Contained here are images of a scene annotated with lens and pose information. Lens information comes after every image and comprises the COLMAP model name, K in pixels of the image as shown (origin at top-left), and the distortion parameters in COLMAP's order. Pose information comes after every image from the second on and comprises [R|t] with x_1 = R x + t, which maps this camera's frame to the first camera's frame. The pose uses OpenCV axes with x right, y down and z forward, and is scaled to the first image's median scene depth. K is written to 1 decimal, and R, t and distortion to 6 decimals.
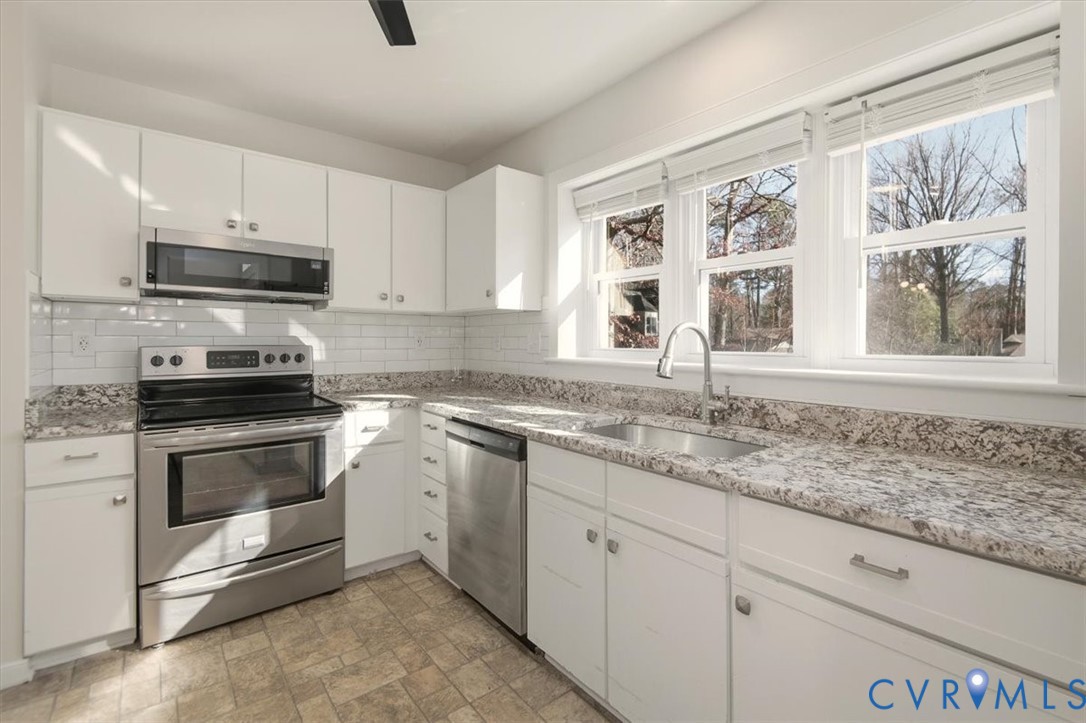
lens RADIAL K [[496.4, 0, 562.7], [0, 496.4, 338.7], [0, 0, 1]] dist [0.002934, -0.004741]
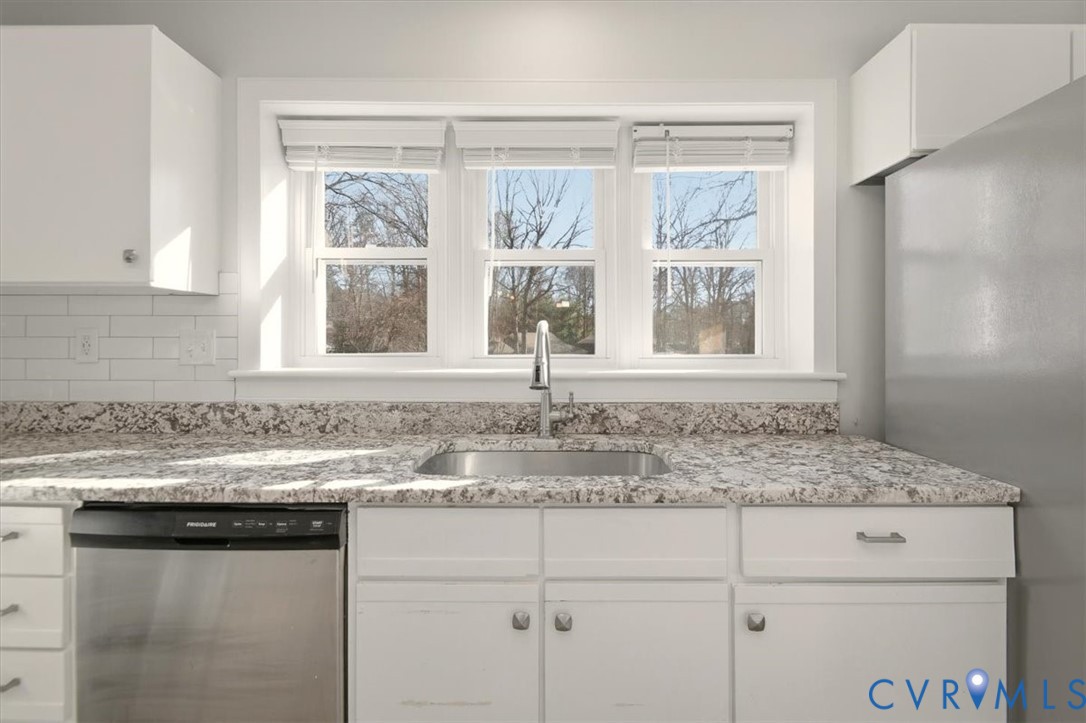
lens RADIAL K [[496.4, 0, 562.7], [0, 496.4, 338.7], [0, 0, 1]] dist [0.002934, -0.004741]
pose [[0.637033, 0.003488, 0.770828, -0.376461], [-0.001865, 0.999994, -0.002983, -0.000880], [-0.770834, 0.000463, 0.637036, 0.423551]]
